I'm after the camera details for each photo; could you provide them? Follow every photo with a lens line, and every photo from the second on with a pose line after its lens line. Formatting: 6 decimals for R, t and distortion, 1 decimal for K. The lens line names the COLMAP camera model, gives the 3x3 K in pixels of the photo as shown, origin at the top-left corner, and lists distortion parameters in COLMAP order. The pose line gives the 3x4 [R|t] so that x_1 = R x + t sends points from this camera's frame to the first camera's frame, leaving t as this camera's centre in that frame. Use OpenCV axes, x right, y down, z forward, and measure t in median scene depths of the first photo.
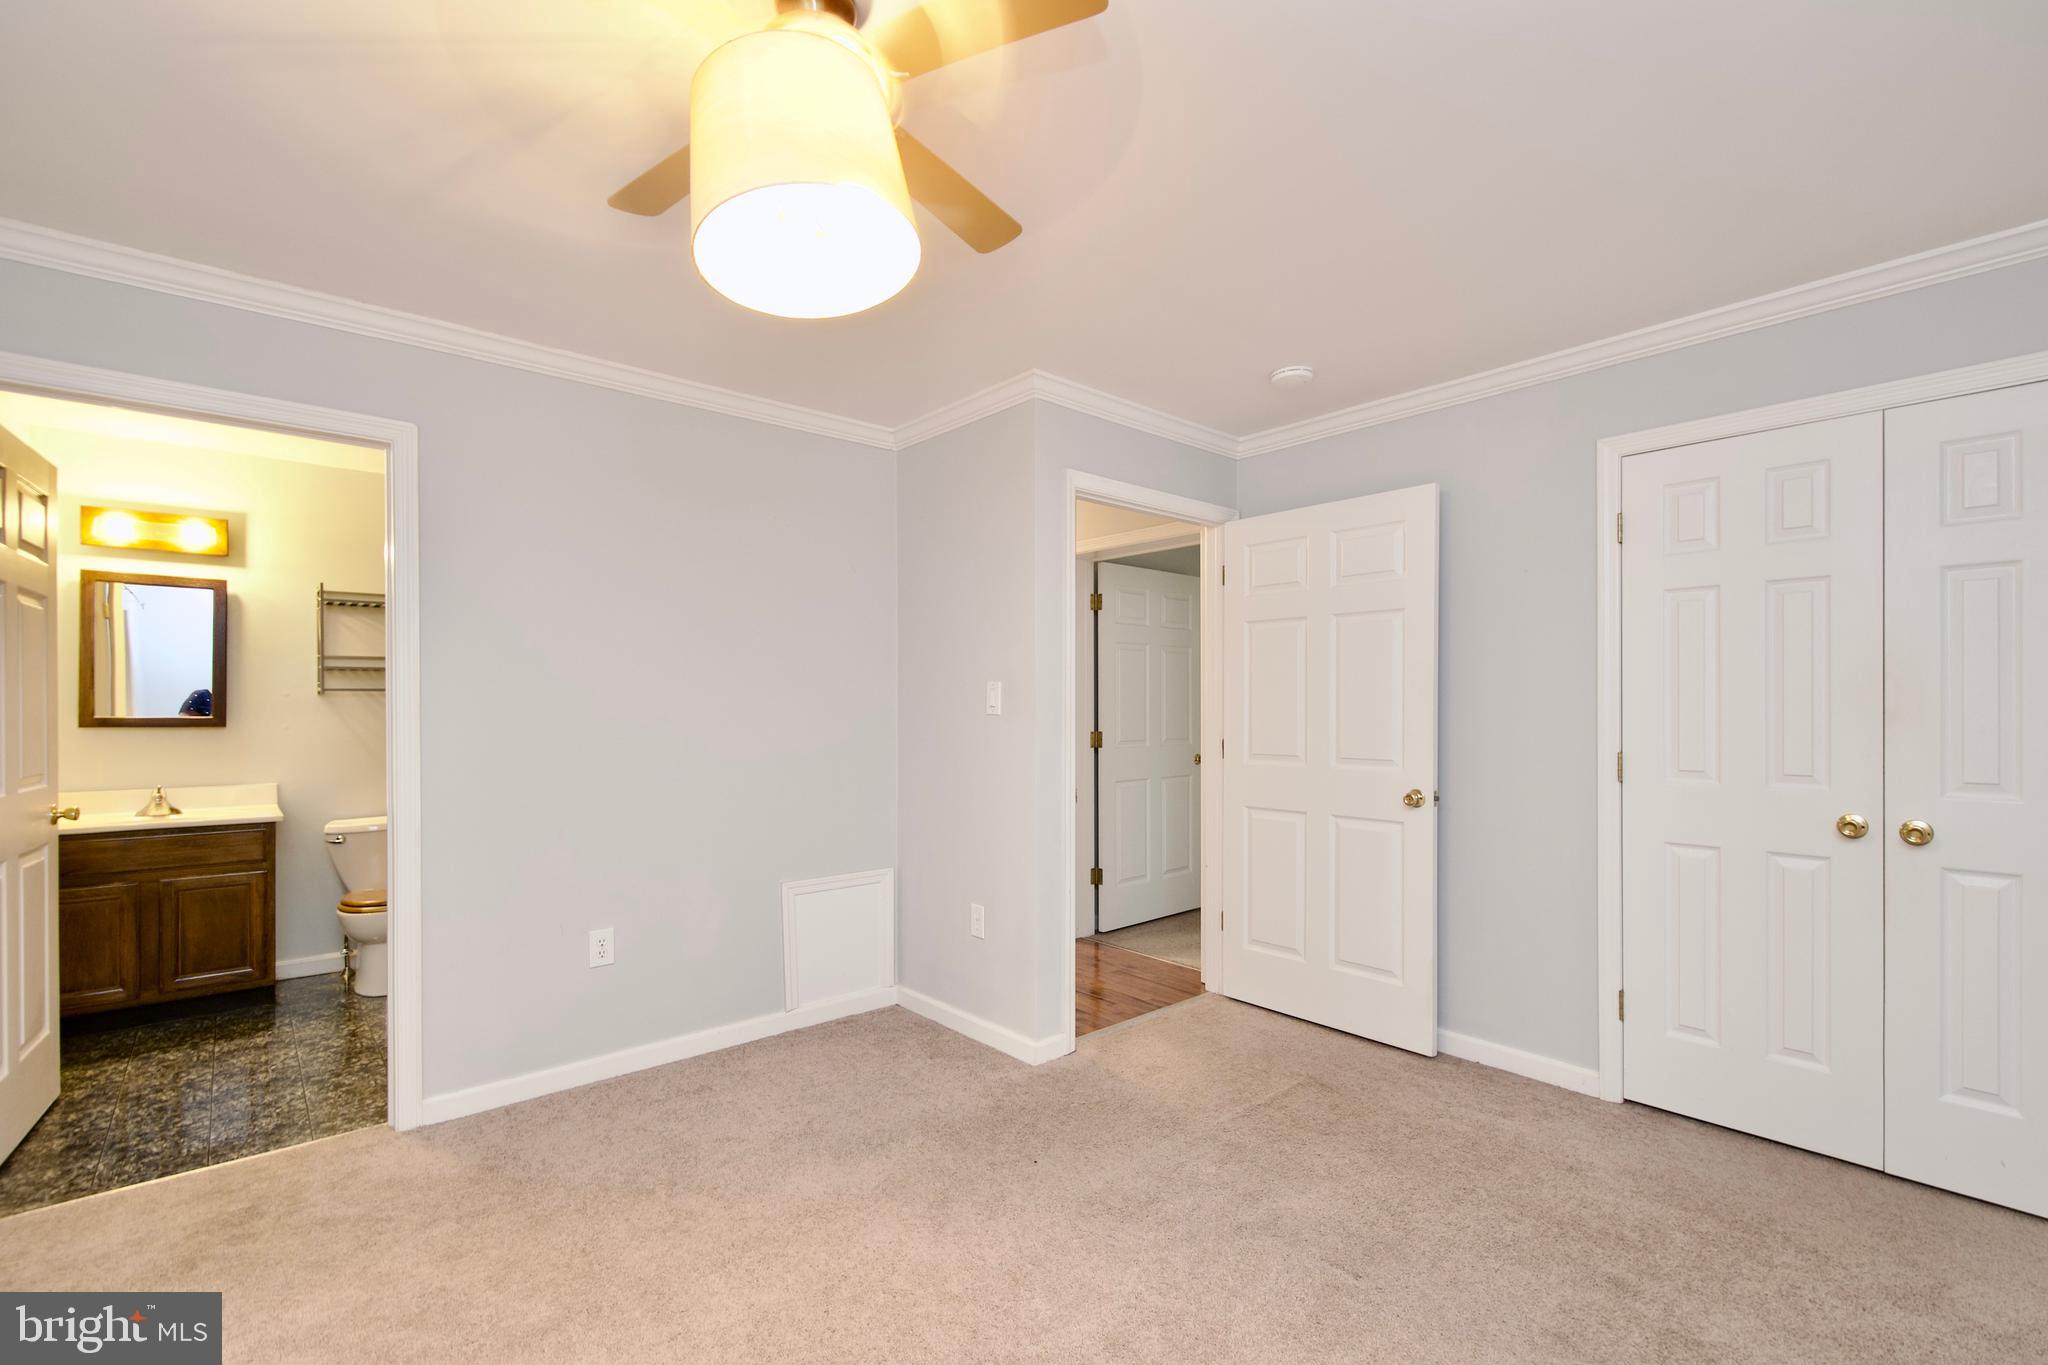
lens RADIAL K [[911.8, 0, 1031.0], [0, 911.8, 692.9], [0, 0, 1]] dist [-0.002220, 0.000275]
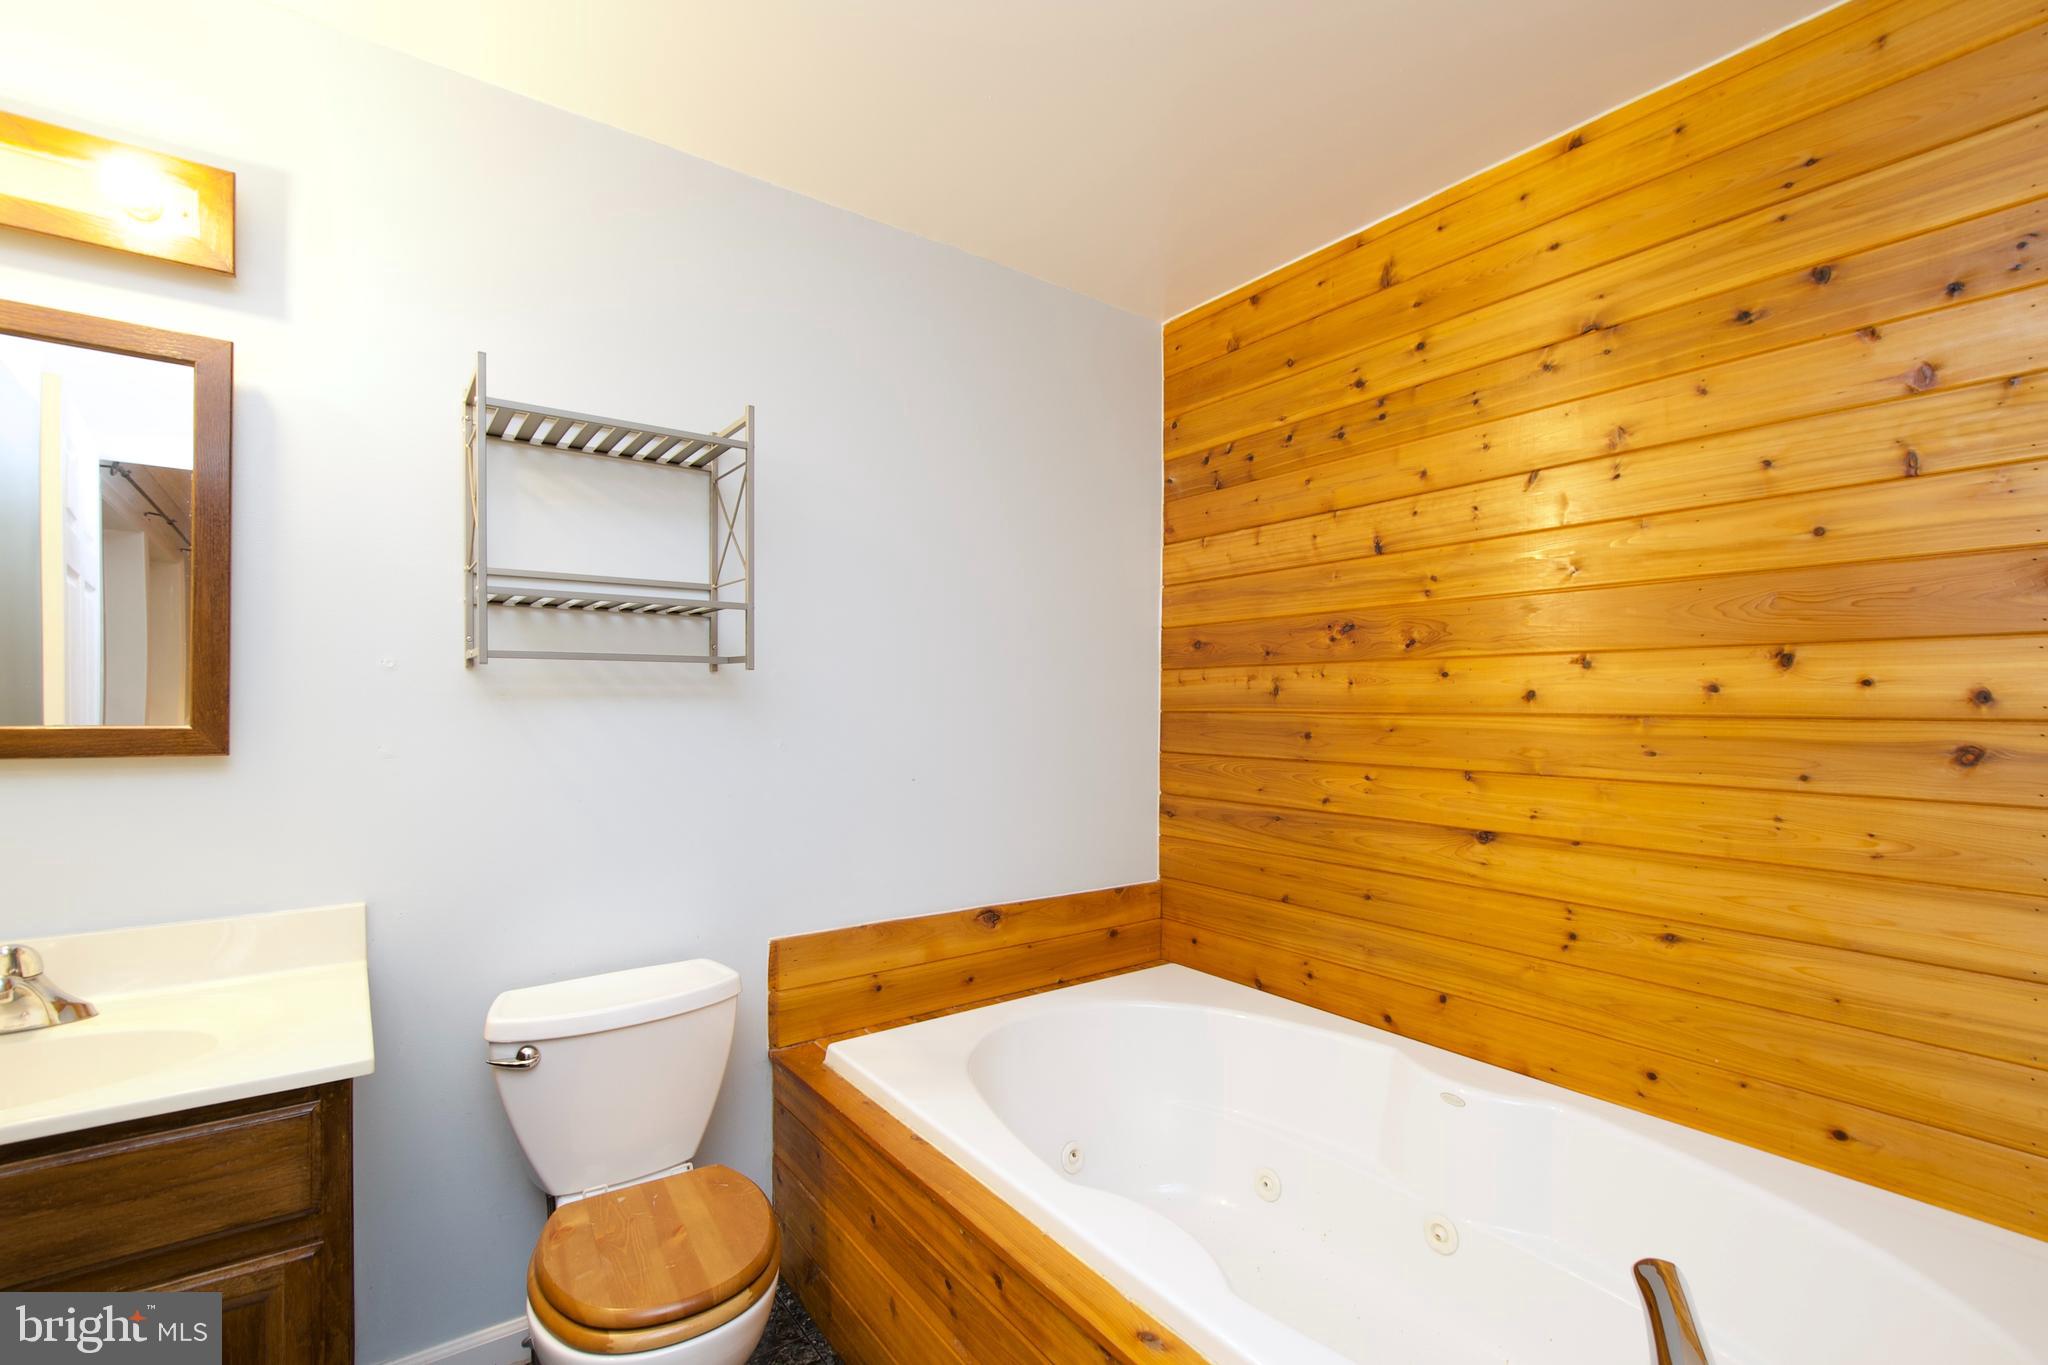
lens RADIAL K [[911.8, 0, 1029.5], [0, 911.8, 687.5], [0, 0, 1]] dist [-0.002220, 0.000275]
pose [[0.998013, -0.006551, -0.062665, -0.545391], [0.005552, 0.999855, -0.016089, 0.018122], [0.062762, 0.015709, 0.997905, 0.660469]]
